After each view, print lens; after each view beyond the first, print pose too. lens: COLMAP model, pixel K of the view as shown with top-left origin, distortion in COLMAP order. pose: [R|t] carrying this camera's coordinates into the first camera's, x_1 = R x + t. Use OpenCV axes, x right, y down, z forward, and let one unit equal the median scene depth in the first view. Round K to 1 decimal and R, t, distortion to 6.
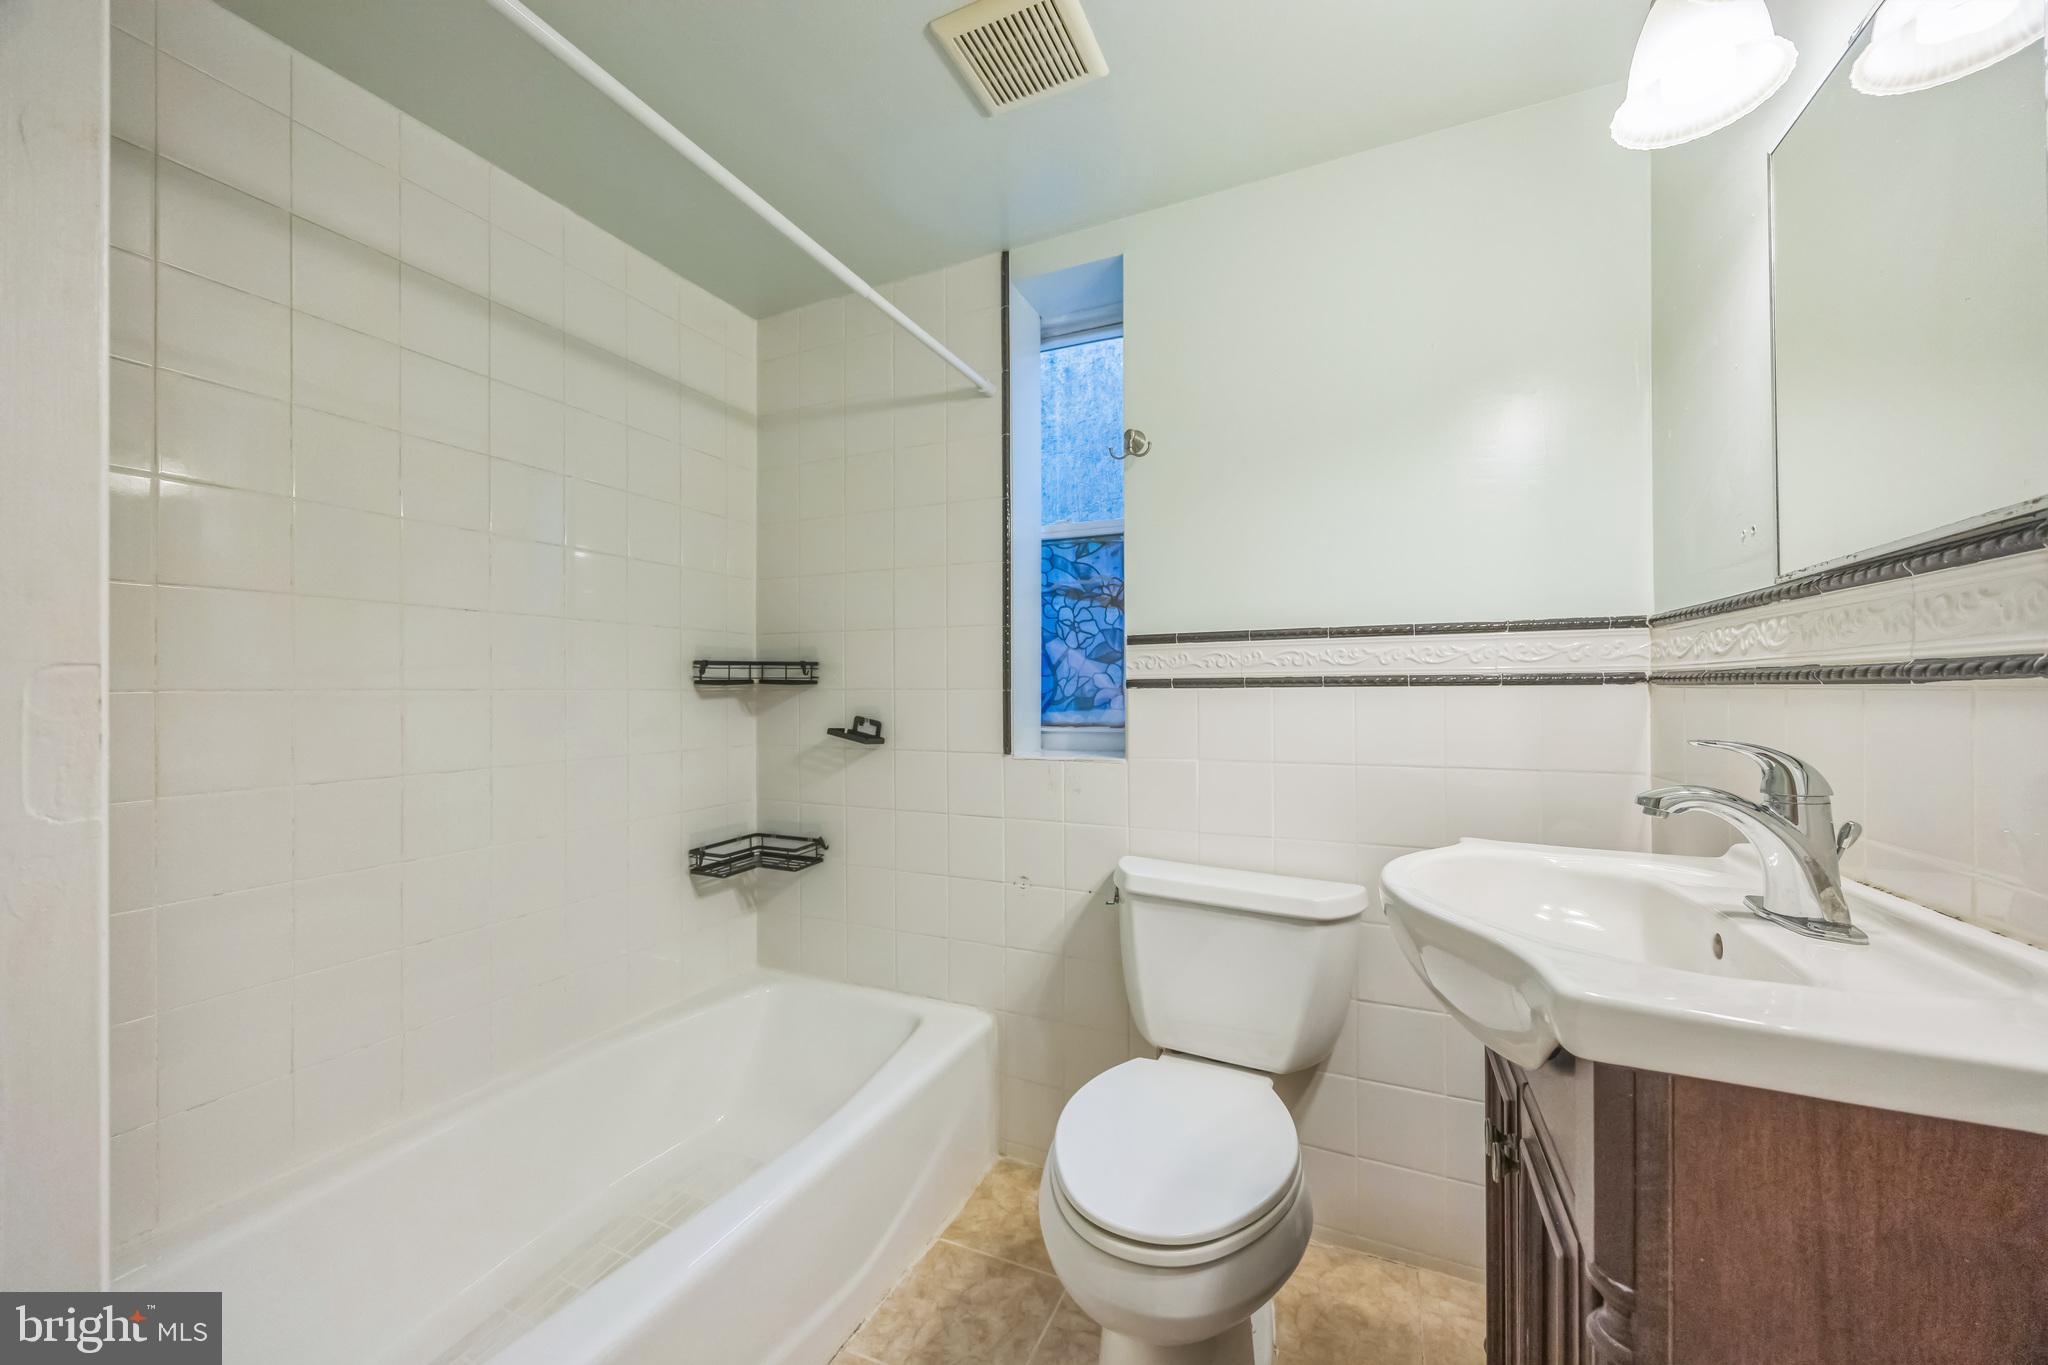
lens RADIAL K [[772.1, 0, 1013.5], [0, 772.1, 686.8], [0, 0, 1]] dist [-0.009629, -0.000421]
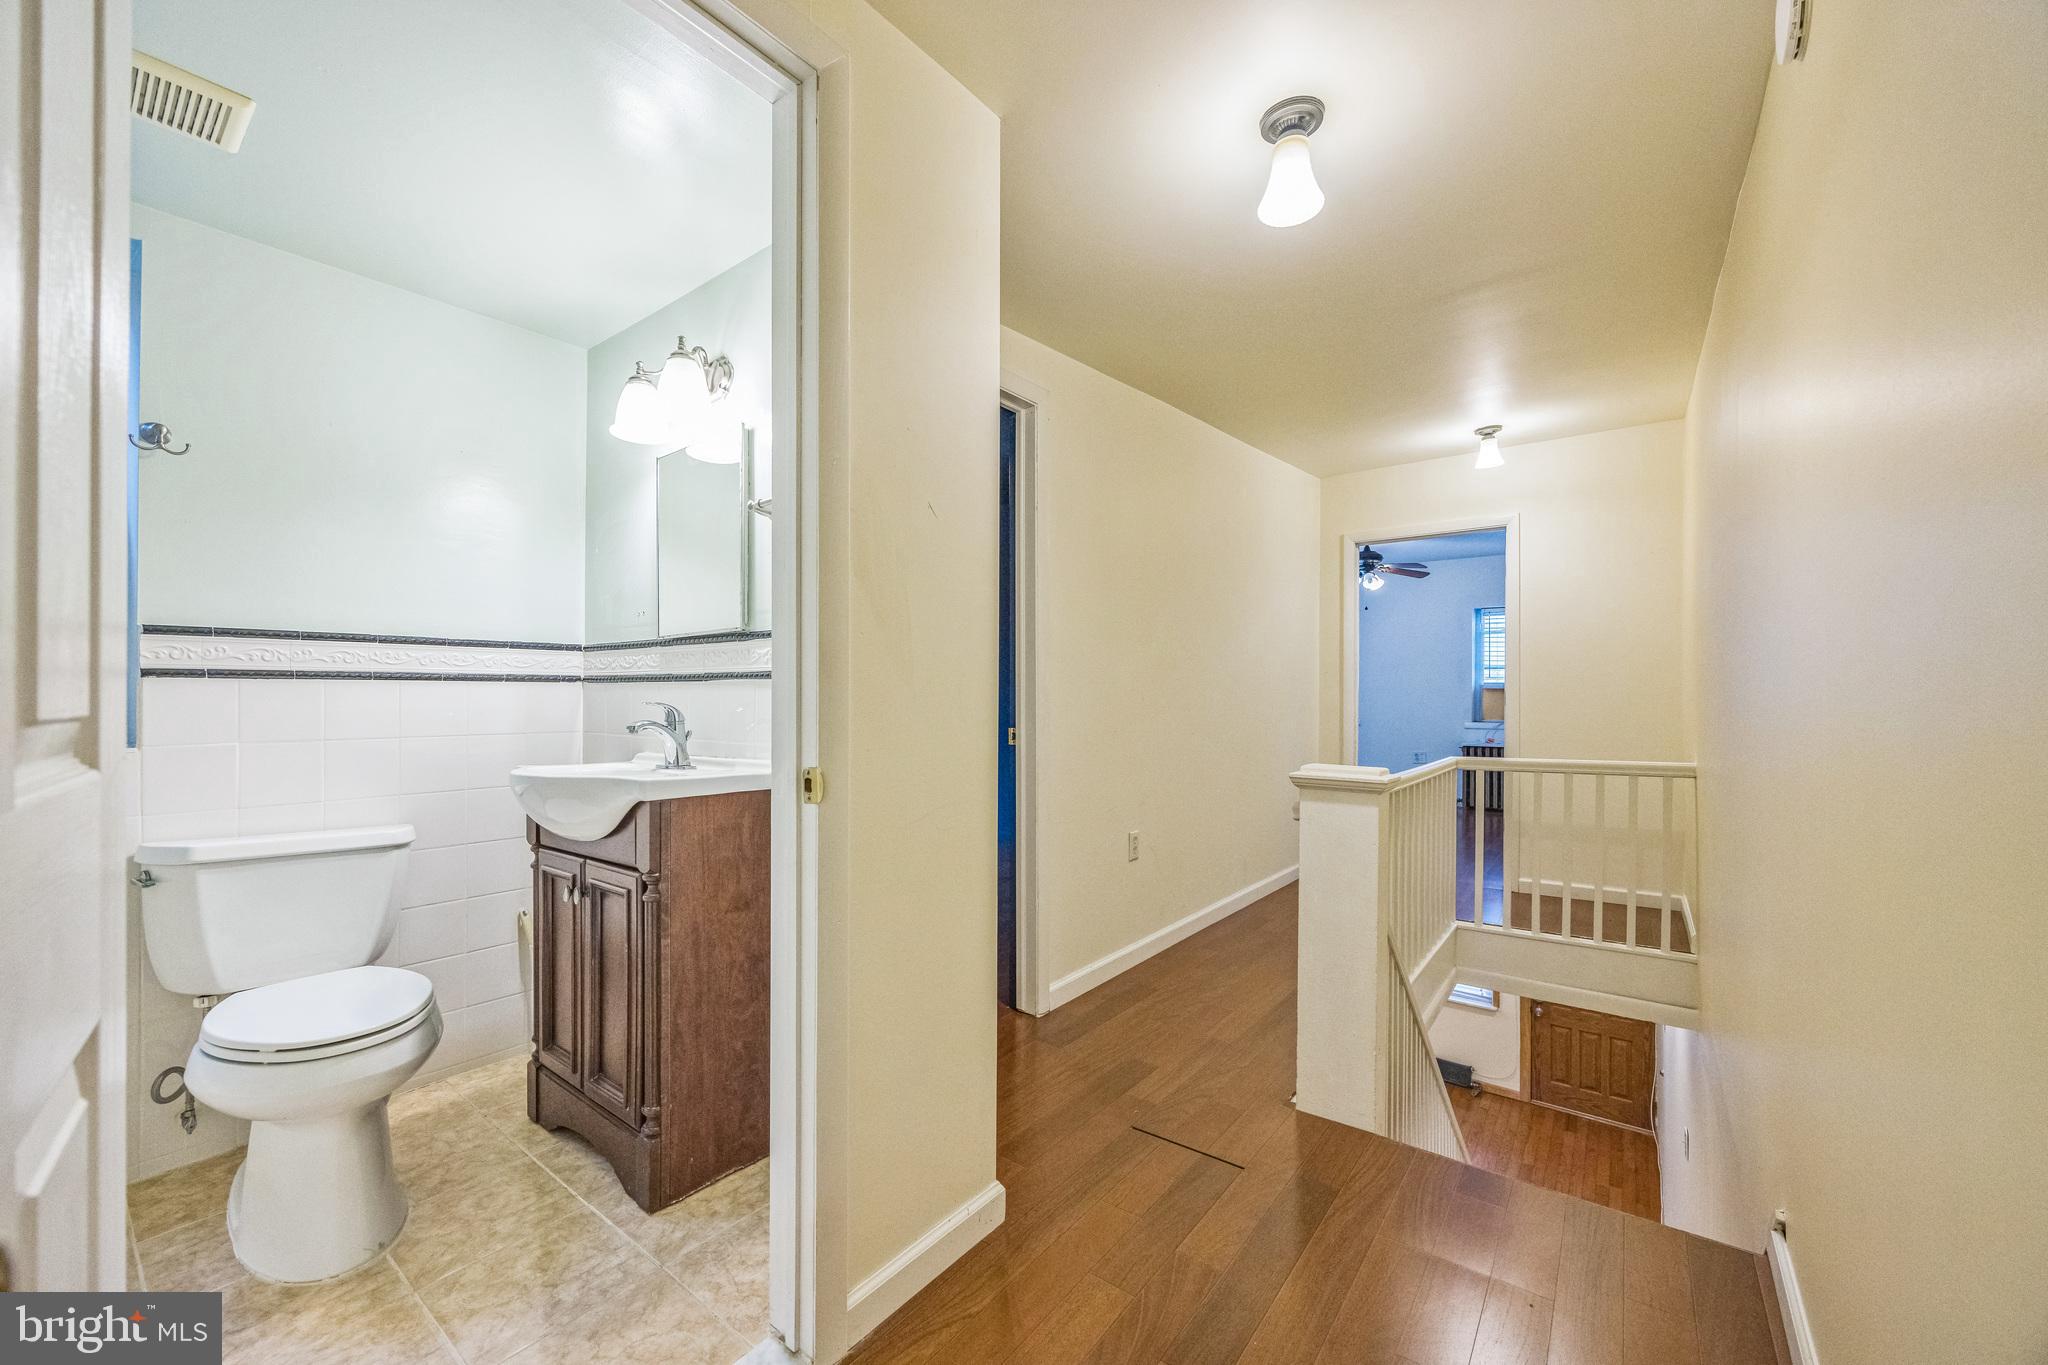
lens RADIAL K [[772.1, 0, 1021.0], [0, 772.1, 691.4], [0, 0, 1]] dist [-0.009629, -0.000421]
pose [[0.217523, 0.006786, 0.976032, -0.754265], [-0.009972, 0.999939, -0.004729, 0.018272], [-0.976004, -0.008704, 0.217577, -0.436071]]
